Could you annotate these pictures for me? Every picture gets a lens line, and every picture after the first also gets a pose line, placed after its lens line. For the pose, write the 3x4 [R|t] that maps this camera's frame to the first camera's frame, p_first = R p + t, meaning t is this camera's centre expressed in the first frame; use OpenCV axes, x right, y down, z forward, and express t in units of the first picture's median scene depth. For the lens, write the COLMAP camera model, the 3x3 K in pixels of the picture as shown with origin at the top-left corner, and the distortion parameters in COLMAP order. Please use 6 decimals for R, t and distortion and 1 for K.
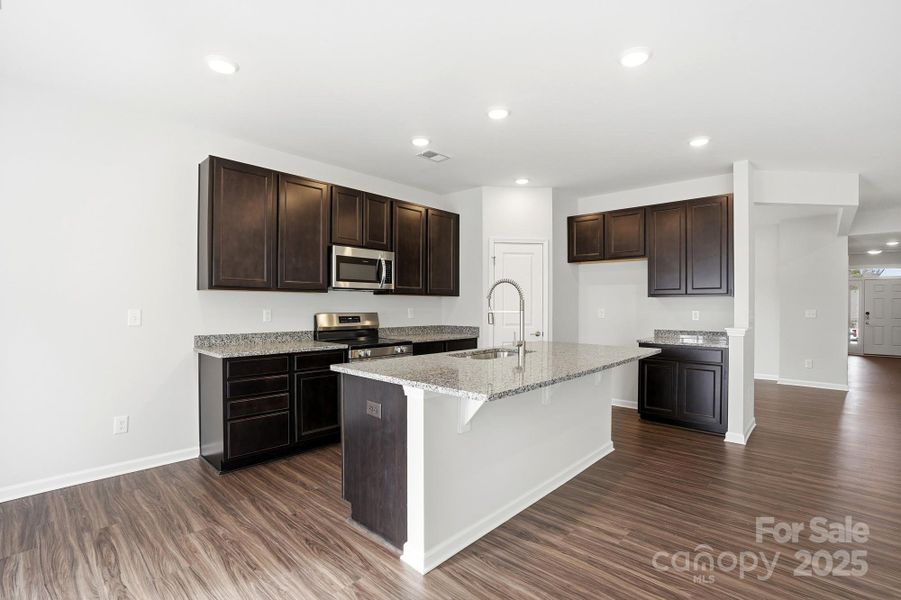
lens RADIAL K [[419.5, 0, 451.9], [0, 419.5, 309.3], [0, 0, 1]] dist [-0.056628, 0.021653]
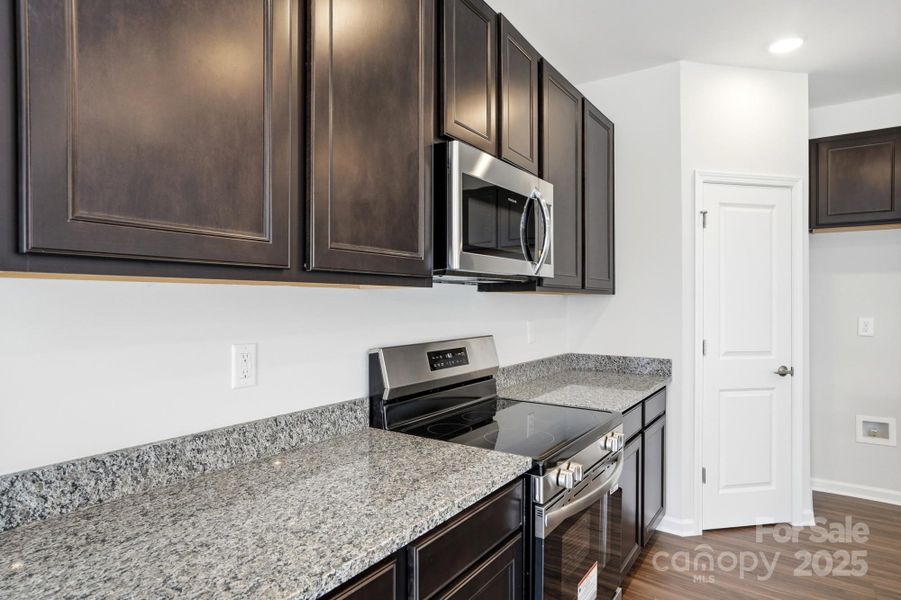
lens RADIAL K [[516.0, 0, 450.5], [0, 516.0, 300.0], [0, 0, 1]] dist [-0.051651, 0.049472]
pose [[0.989439, -0.001331, 0.144944, -0.374126], [0.002622, 0.999959, -0.008715, -0.028724], [-0.144926, 0.009003, 0.989402, 0.660037]]
